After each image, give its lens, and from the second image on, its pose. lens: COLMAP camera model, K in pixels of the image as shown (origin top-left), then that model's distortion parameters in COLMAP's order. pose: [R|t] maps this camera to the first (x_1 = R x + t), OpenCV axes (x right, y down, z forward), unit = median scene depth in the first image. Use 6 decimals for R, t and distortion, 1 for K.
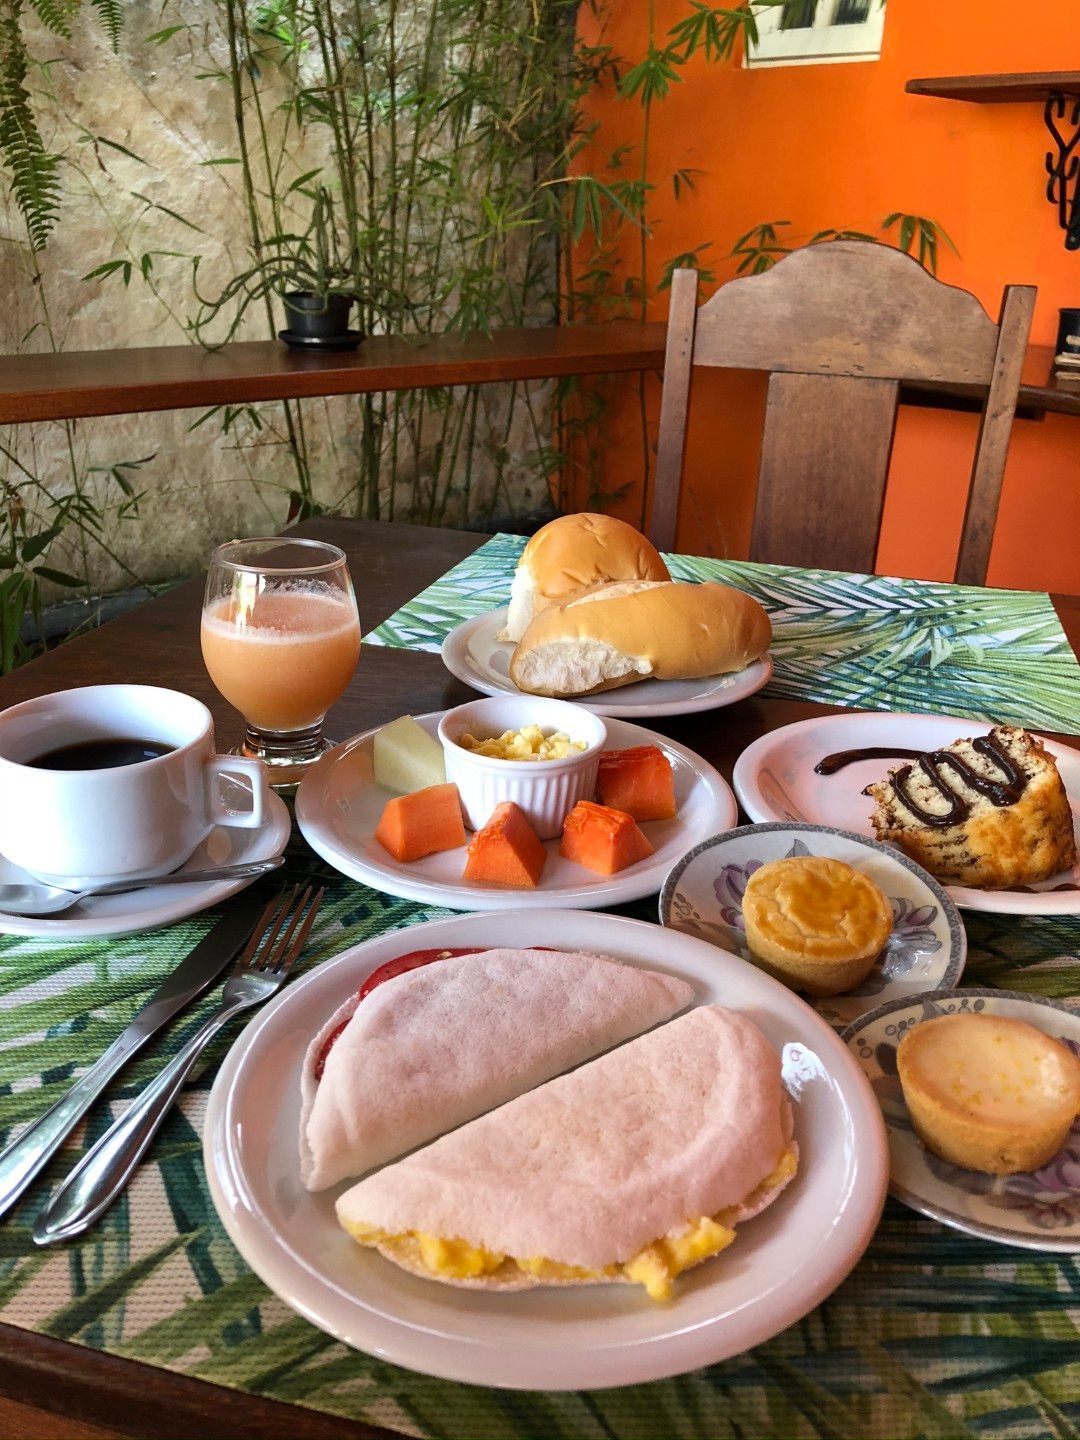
lens RADIAL K [[1178.9, 0, 545.2], [0, 1178.9, 718.6], [0, 0, 1]] dist [0.042764, -0.070755]
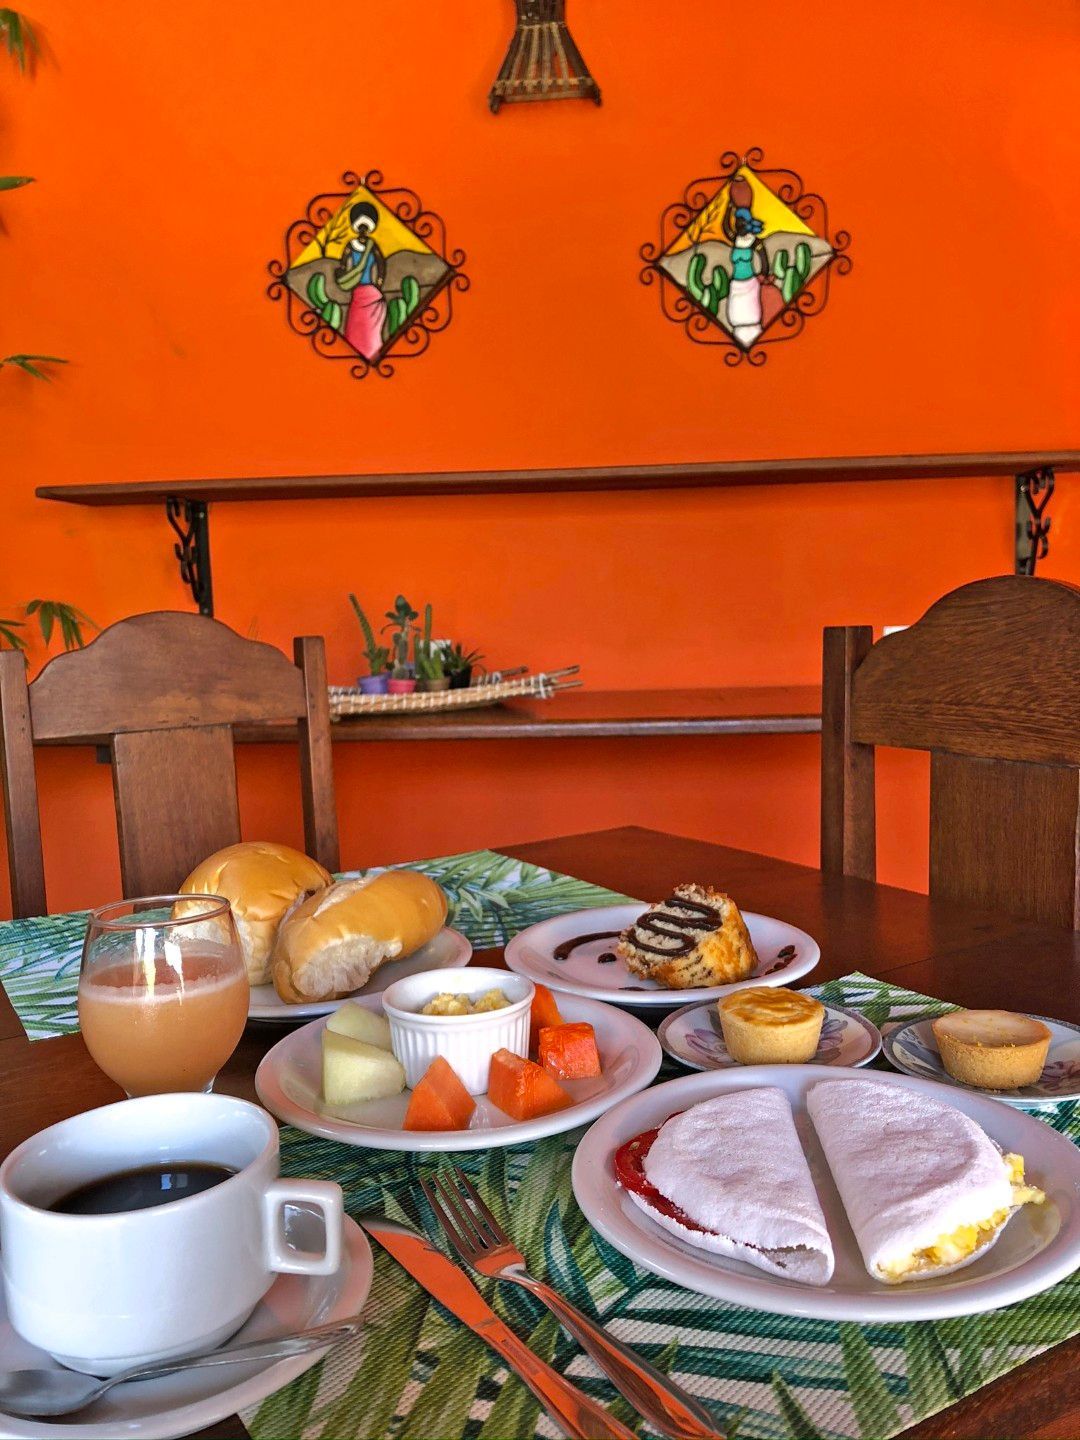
lens RADIAL K [[1178.9, 0, 545.2], [0, 1178.9, 718.6], [0, 0, 1]] dist [0.042764, -0.070755]
pose [[0.699458, -0.135352, 0.701739, -0.452332], [0.339980, 0.926699, -0.160132, -0.015724], [-0.628627, 0.350583, 0.694205, 0.053075]]
